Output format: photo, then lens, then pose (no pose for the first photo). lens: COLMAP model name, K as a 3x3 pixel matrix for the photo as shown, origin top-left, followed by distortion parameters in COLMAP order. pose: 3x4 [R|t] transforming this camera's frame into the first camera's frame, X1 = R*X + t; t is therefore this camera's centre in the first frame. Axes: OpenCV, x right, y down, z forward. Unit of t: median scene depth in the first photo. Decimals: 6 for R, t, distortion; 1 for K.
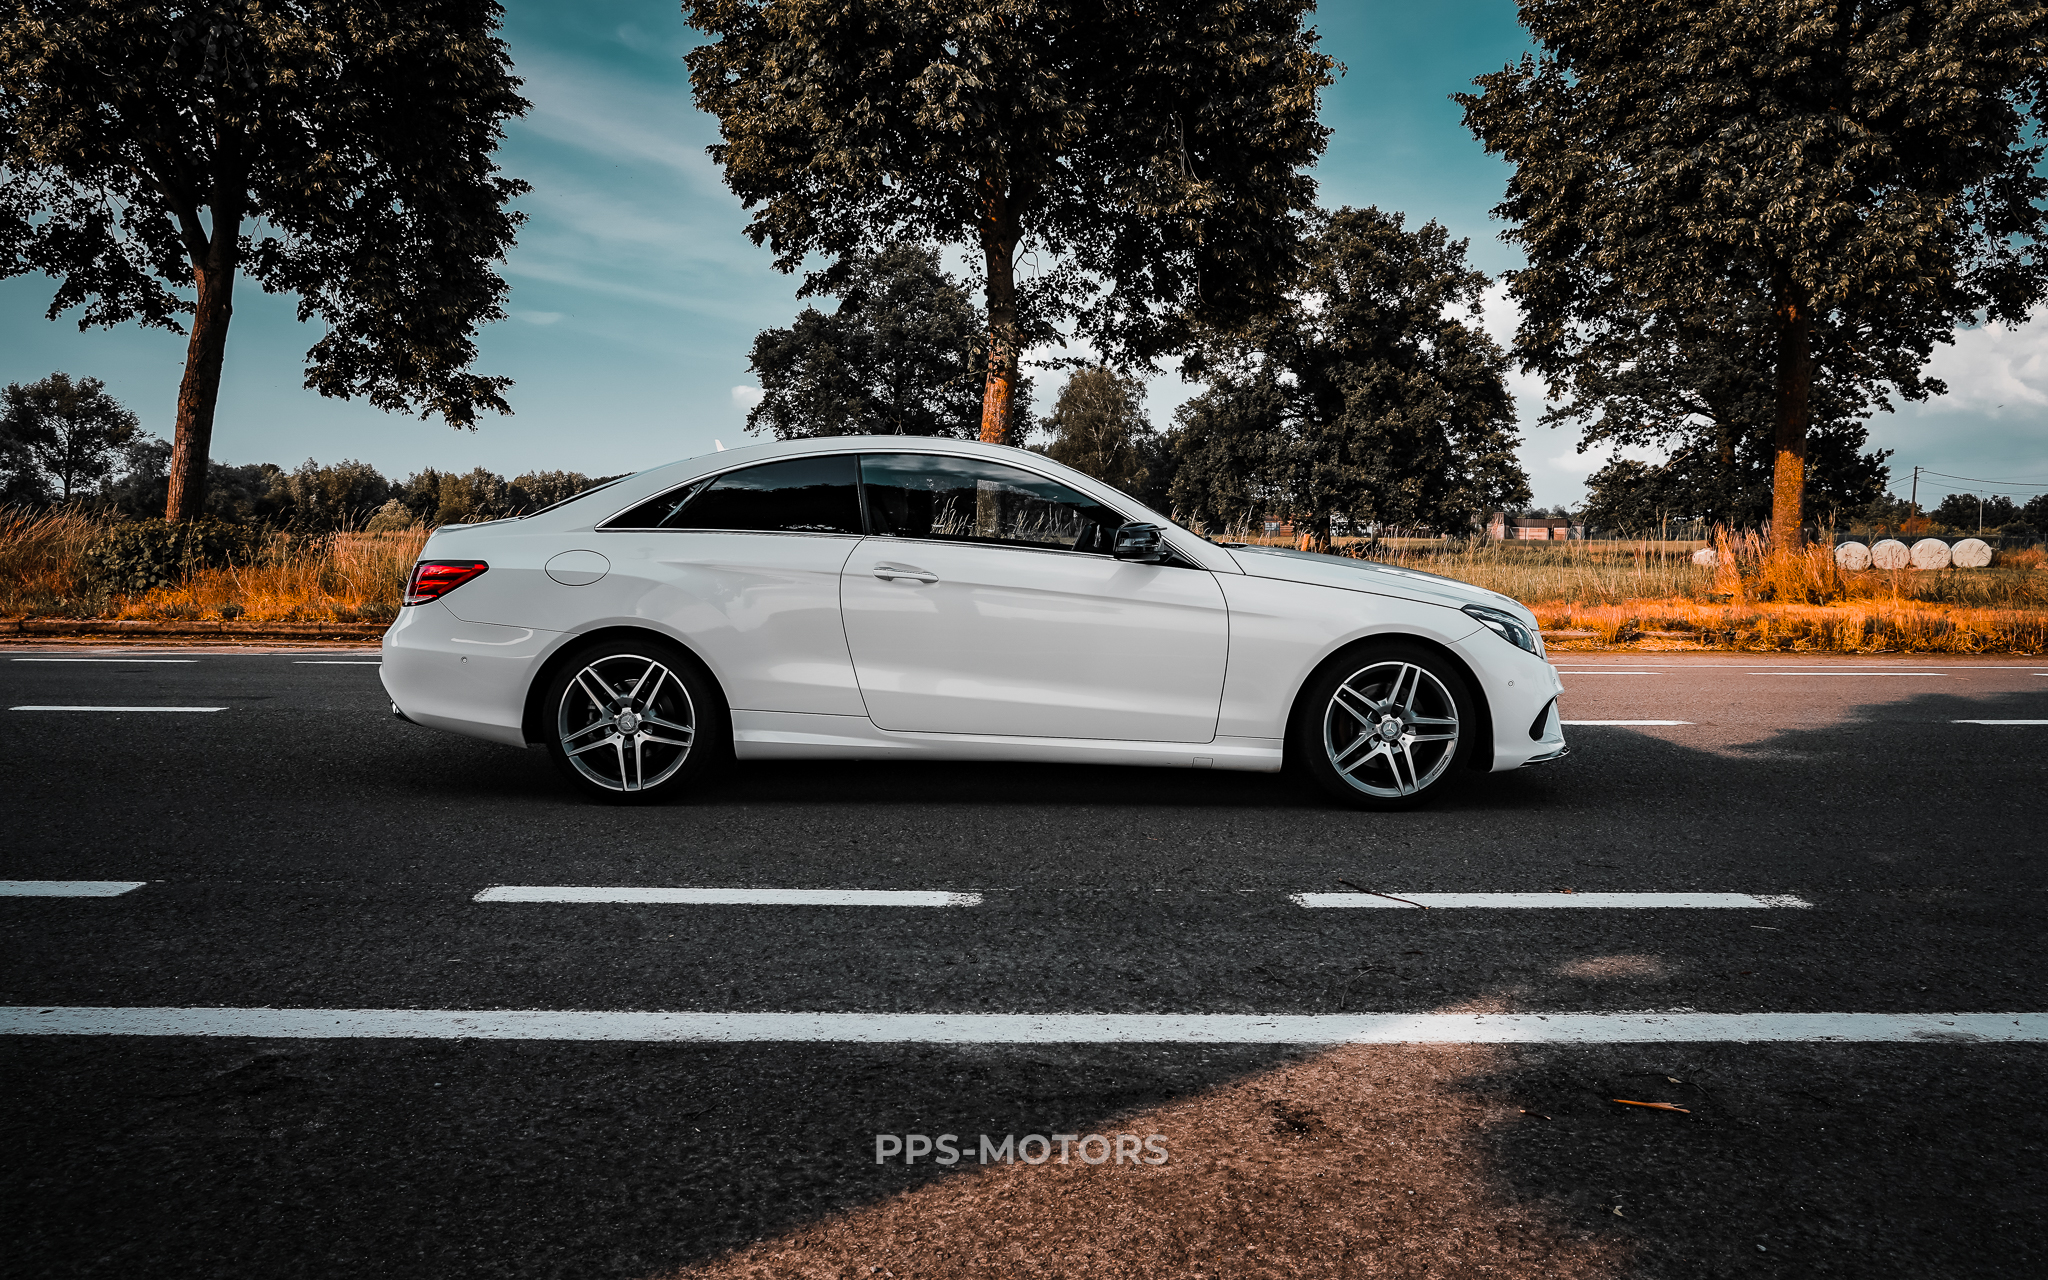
lens RADIAL K [[1391.7, 0, 1009.6], [0, 1391.7, 636.7], [0, 0, 1]] dist [-0.017789, 0.012510]
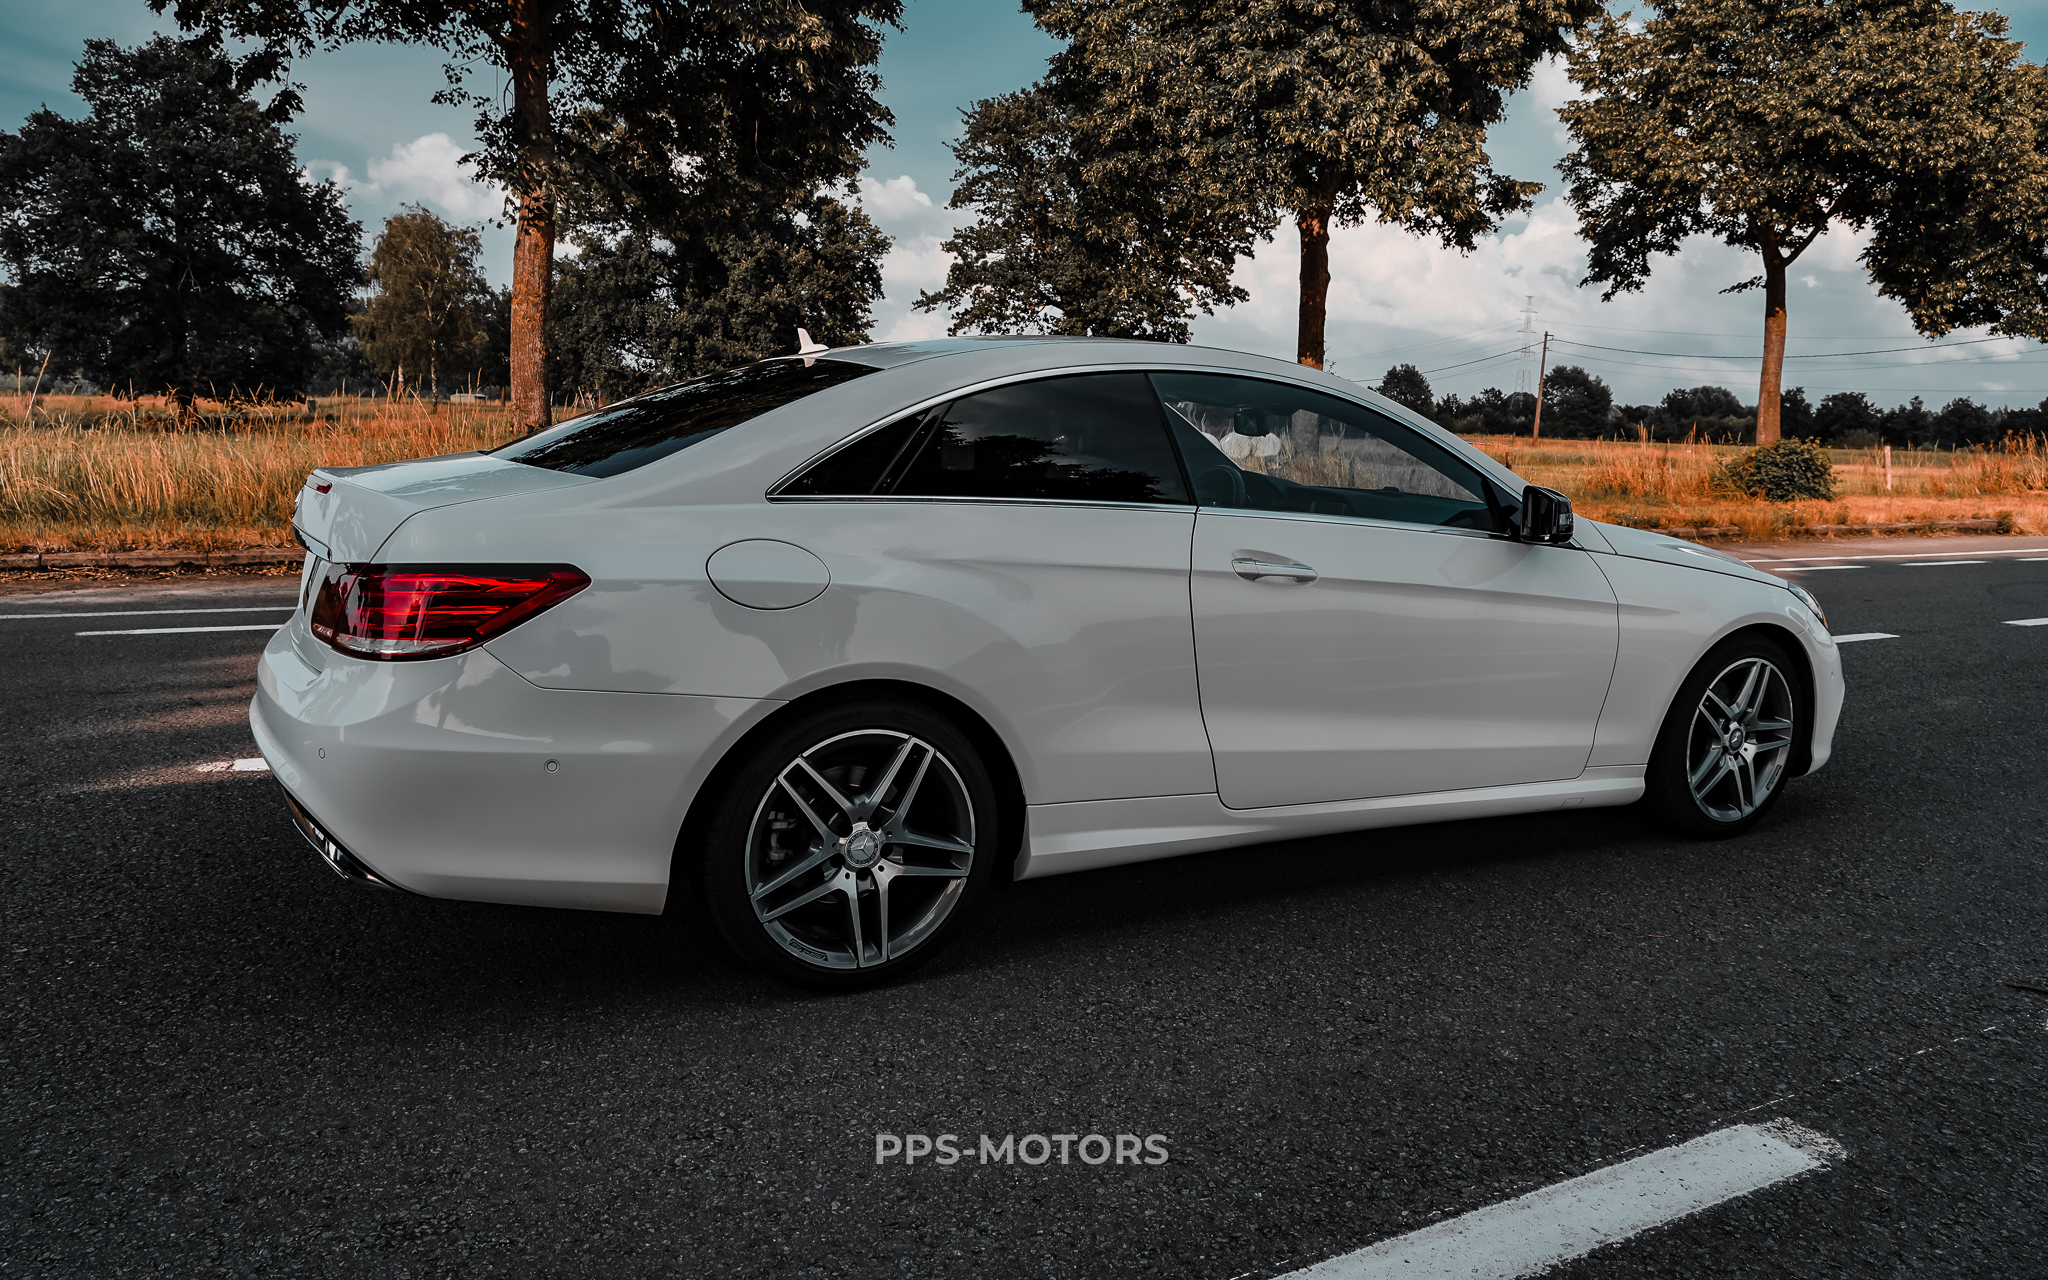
lens RADIAL K [[1391.7, 0, 1015.9], [0, 1391.7, 624.8], [0, 0, 1]] dist [-0.017789, 0.012510]
pose [[0.886985, -0.049517, 0.459136, -0.124470], [0.011785, 0.996338, 0.084687, -0.019623], [-0.461648, -0.069705, 0.884320, 0.126861]]
